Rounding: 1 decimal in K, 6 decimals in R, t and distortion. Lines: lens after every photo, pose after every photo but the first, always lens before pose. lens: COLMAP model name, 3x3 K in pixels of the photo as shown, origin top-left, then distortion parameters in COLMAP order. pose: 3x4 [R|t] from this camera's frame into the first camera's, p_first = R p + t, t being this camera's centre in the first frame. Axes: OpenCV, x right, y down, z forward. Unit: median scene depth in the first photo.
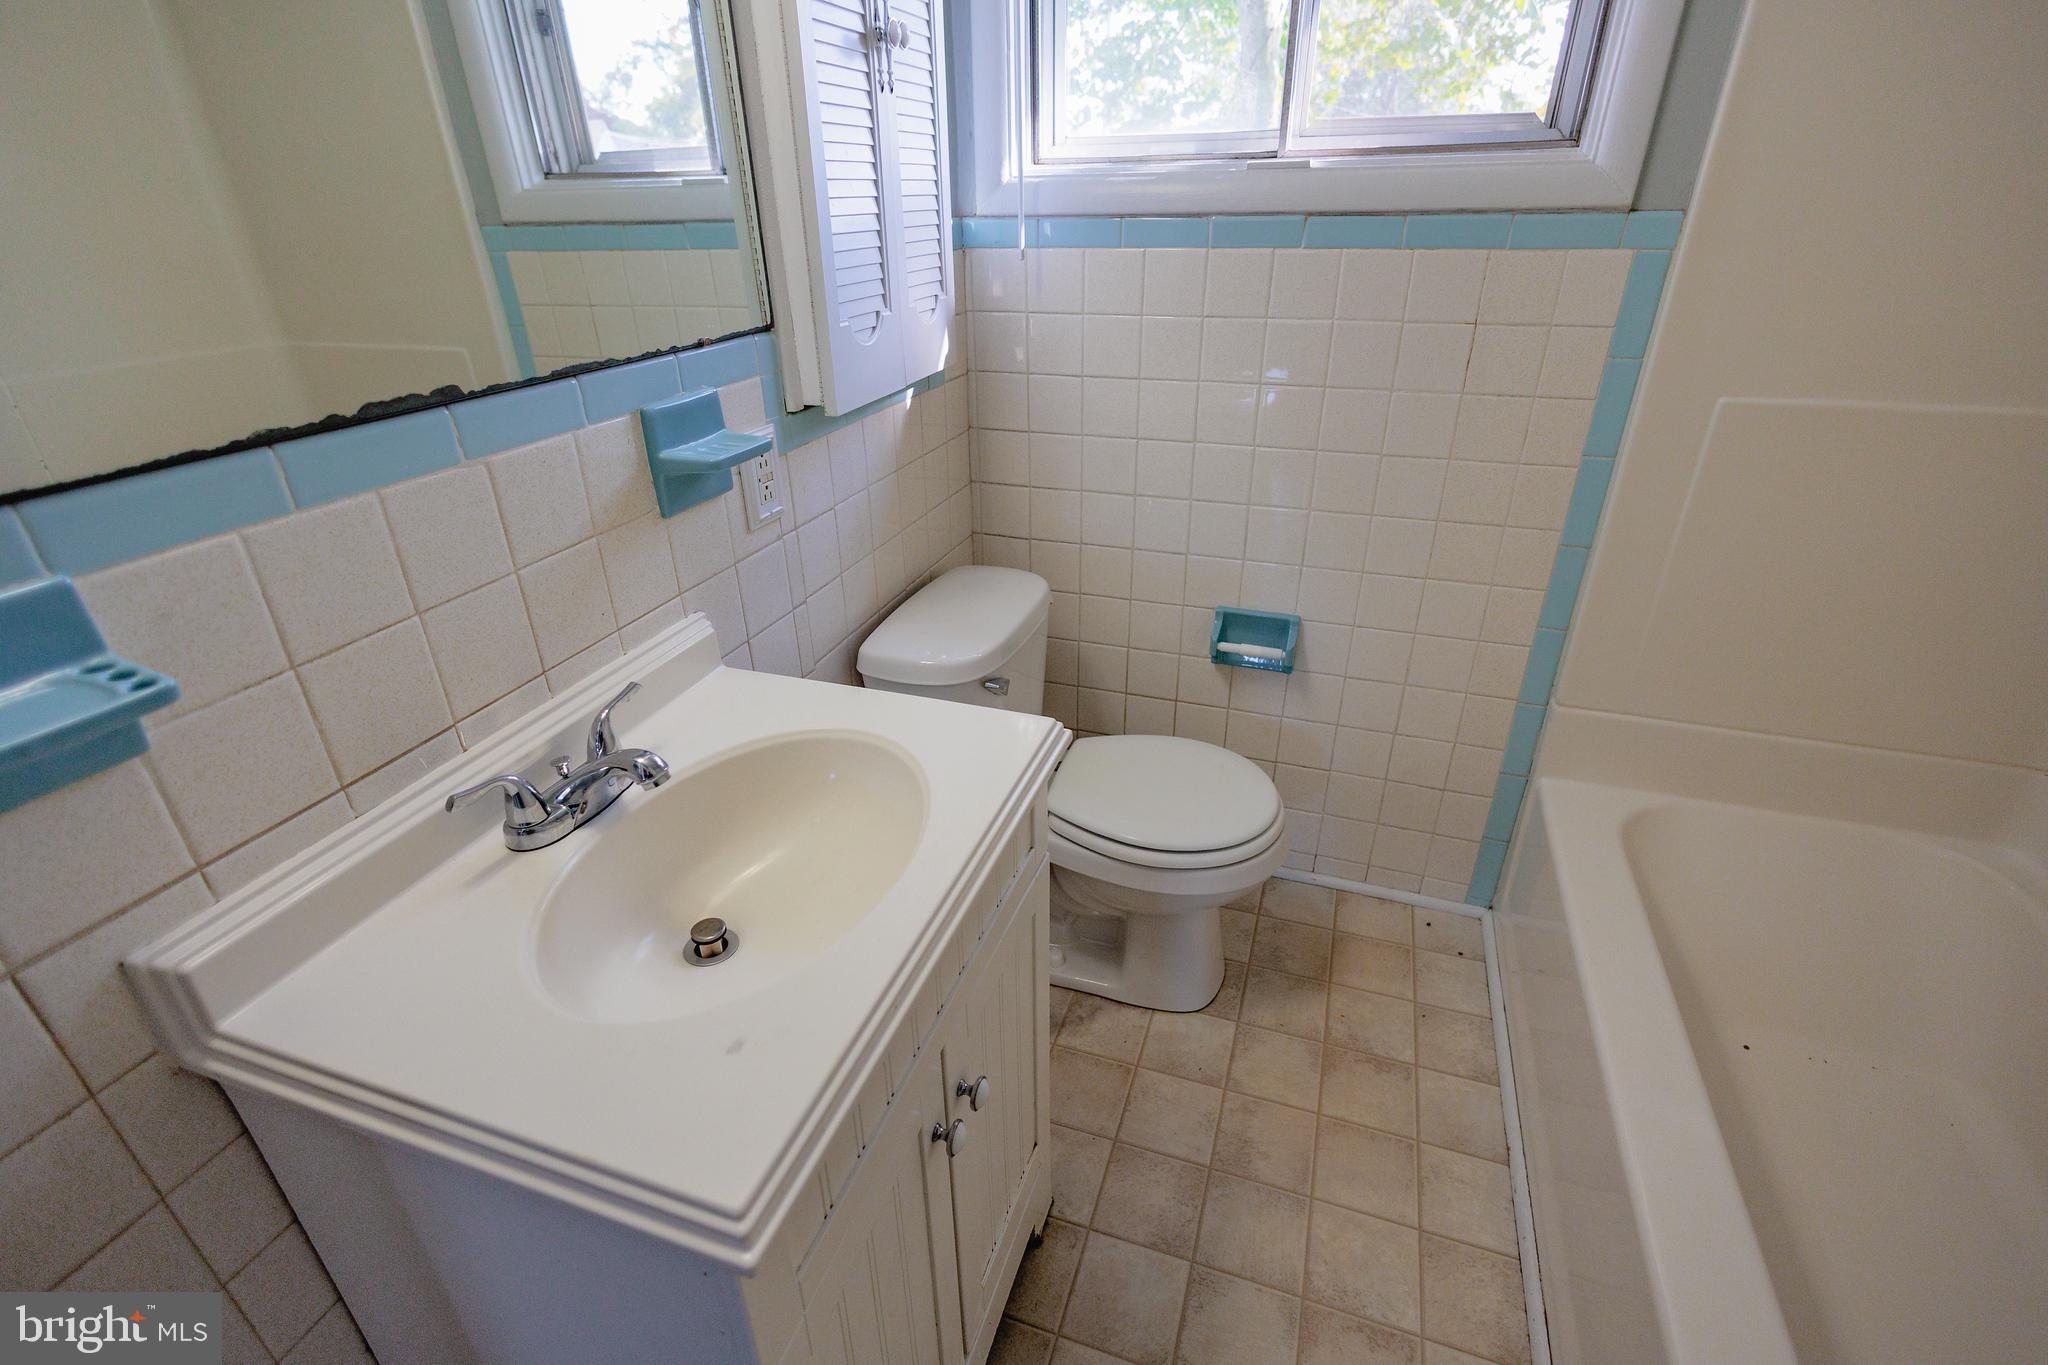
lens RADIAL K [[941.0, 0, 1028.0], [0, 941.0, 680.6], [0, 0, 1]] dist [0.014380, -0.003928]
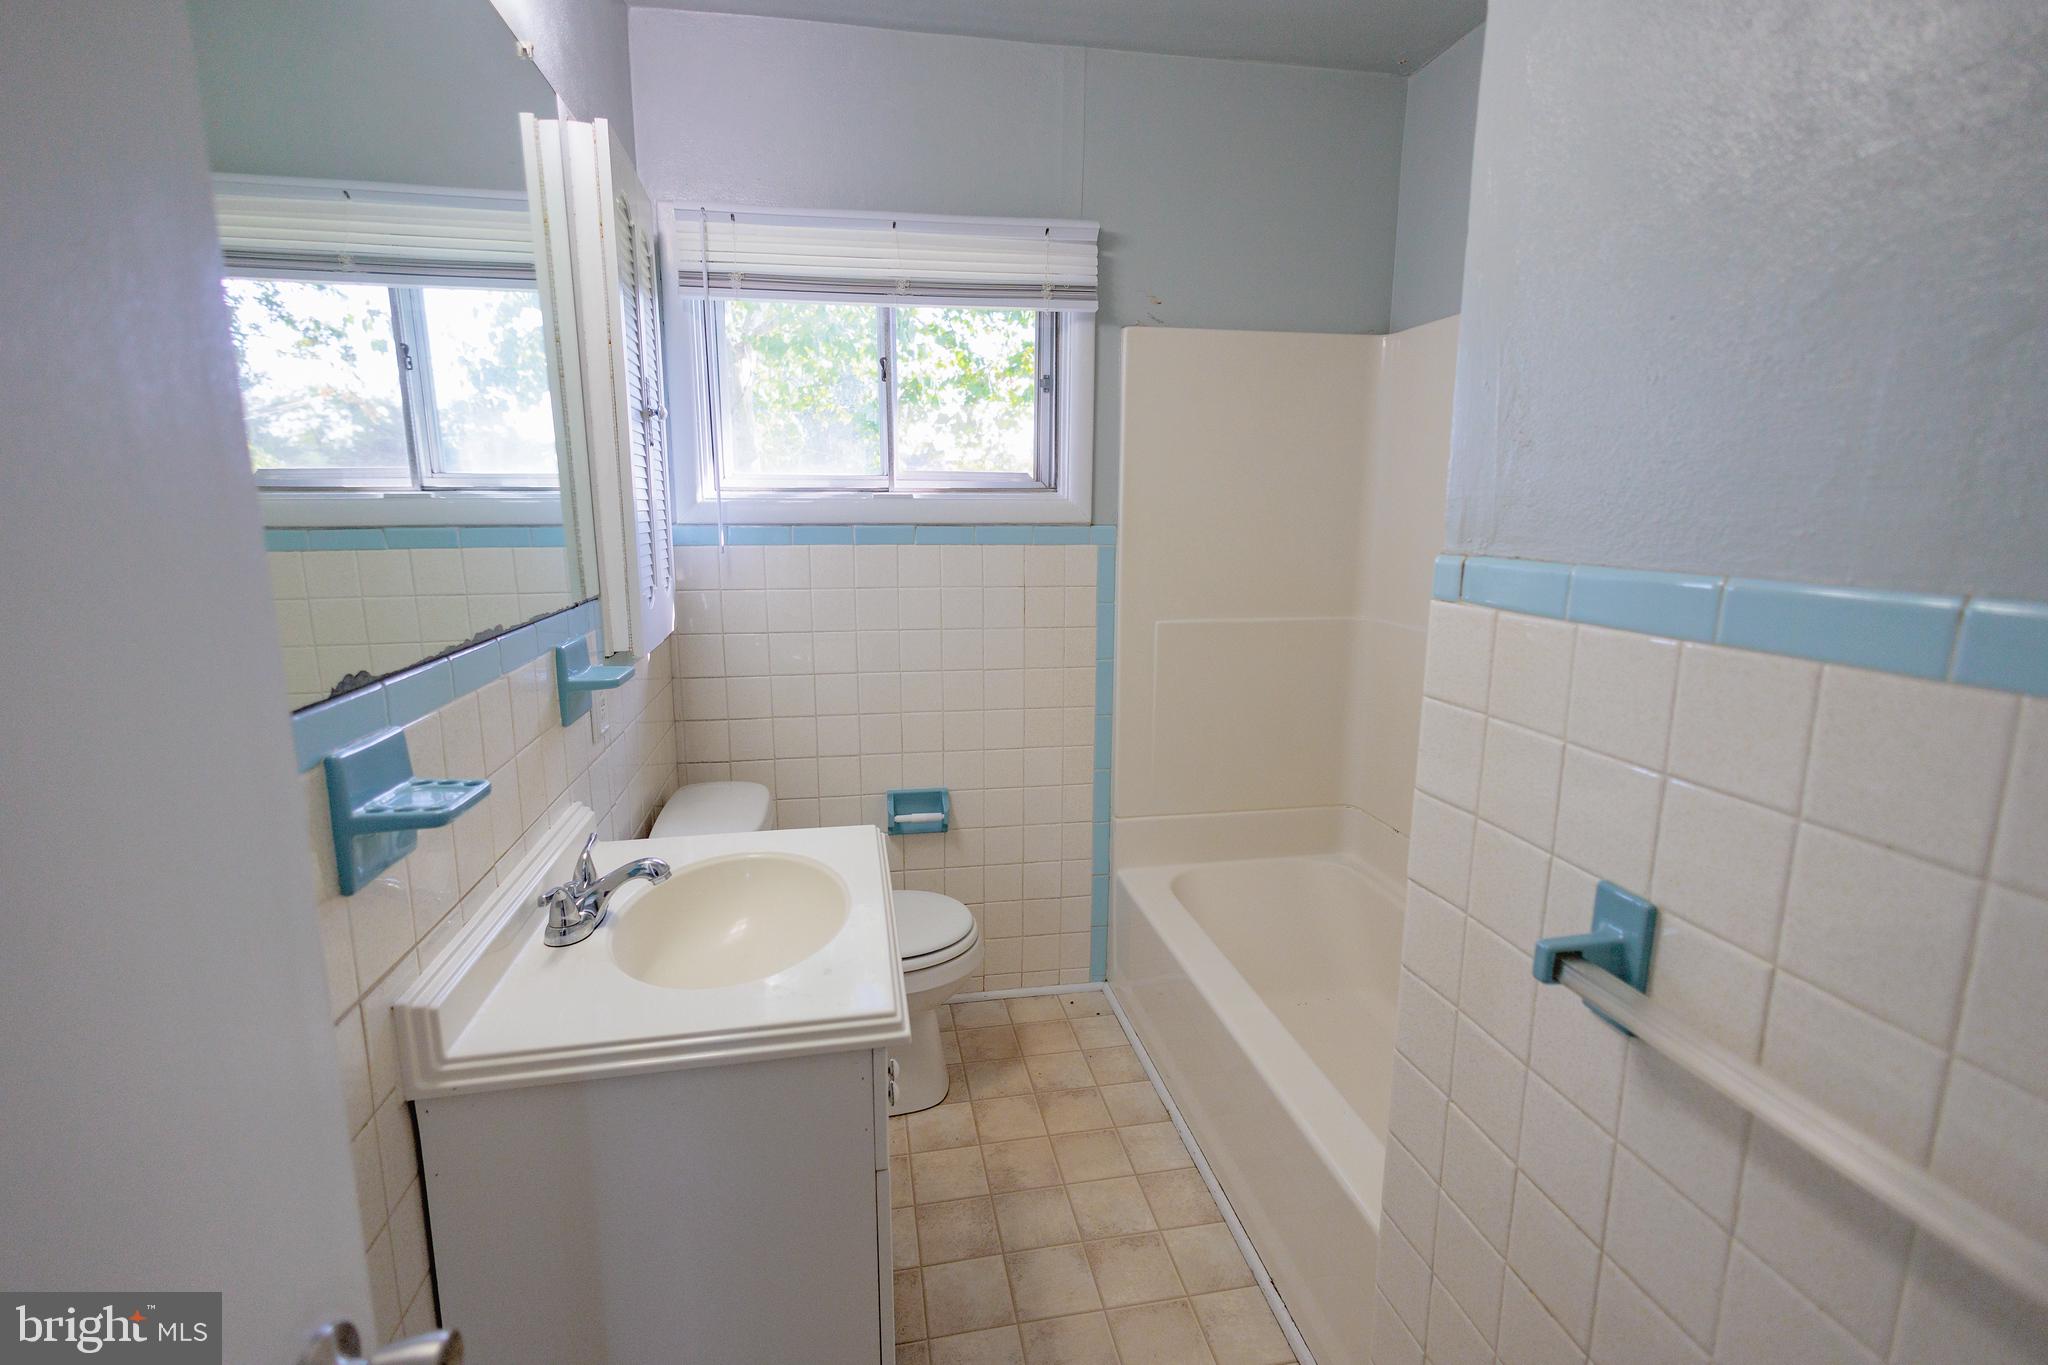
lens RADIAL K [[941.0, 0, 1026.9], [0, 941.0, 680.8], [0, 0, 1]] dist [0.014380, -0.003928]
pose [[0.864776, -0.075284, 0.496483, -0.352875], [0.217231, 0.947484, -0.234703, 0.164071], [-0.452740, 0.310817, 0.835715, -0.319864]]
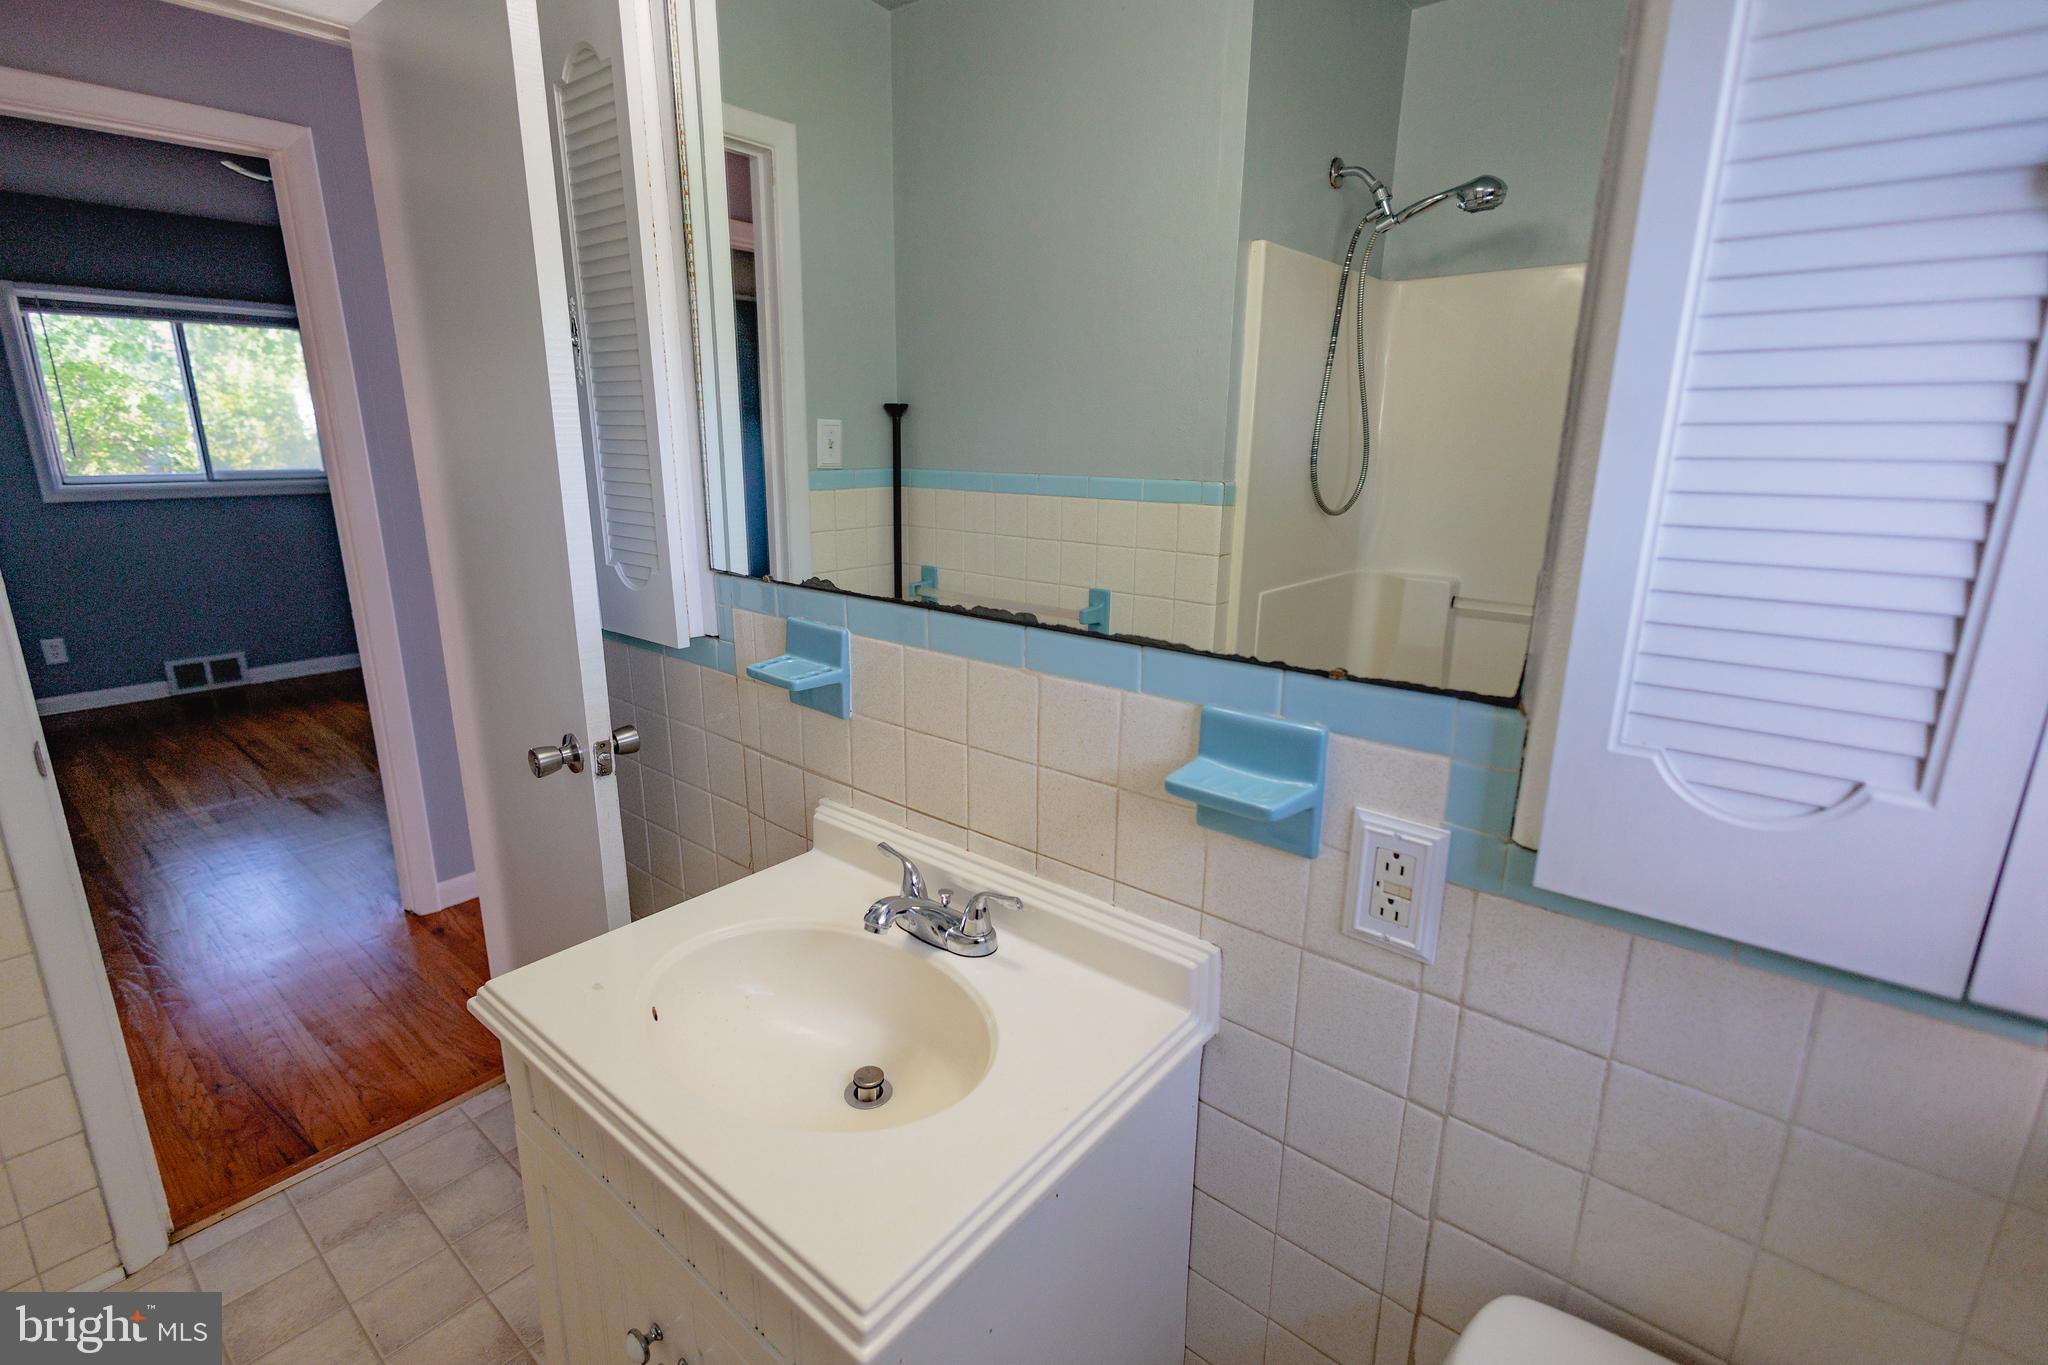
lens RADIAL K [[941.0, 0, 1021.9], [0, 941.0, 682.3], [0, 0, 1]] dist [0.014380, -0.003928]
pose [[-0.345180, 0.248003, -0.905177, 0.320077], [-0.438292, 0.810234, 0.389129, -0.406476], [0.829910, 0.531052, -0.170978, 0.701949]]
